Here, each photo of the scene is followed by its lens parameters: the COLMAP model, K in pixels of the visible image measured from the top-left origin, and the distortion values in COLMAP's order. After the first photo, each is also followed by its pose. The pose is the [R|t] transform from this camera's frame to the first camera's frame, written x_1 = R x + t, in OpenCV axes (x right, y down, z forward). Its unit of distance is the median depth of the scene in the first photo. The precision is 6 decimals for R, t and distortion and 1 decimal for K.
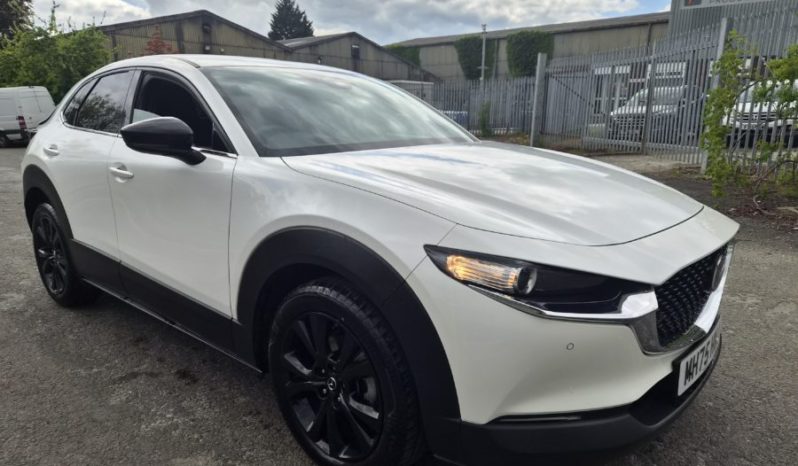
lens RADIAL K [[543.3, 0, 407.0], [0, 543.3, 247.5], [0, 0, 1]] dist [0.074695, -0.058503]
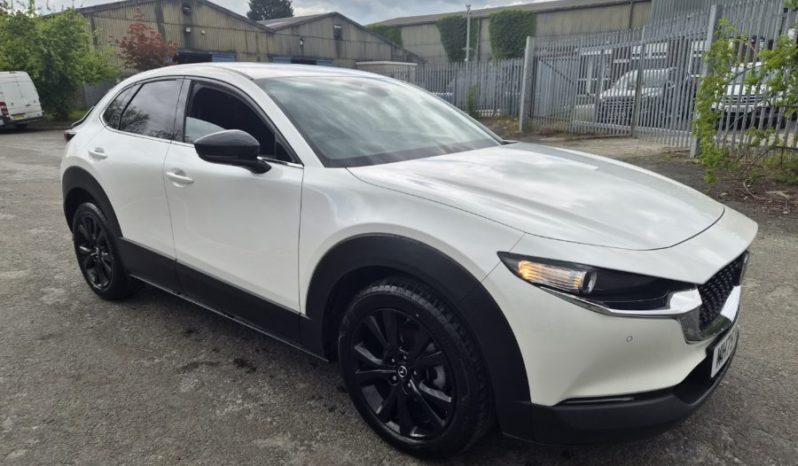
lens RADIAL K [[545.1, 0, 398.8], [0, 545.1, 242.1], [0, 0, 1]] dist [0.076183, -0.062017]
pose [[0.999700, -0.013450, 0.020477, -0.116905], [0.012916, 0.999578, 0.026001, -0.033727], [-0.020818, -0.025728, 0.999452, -0.086854]]
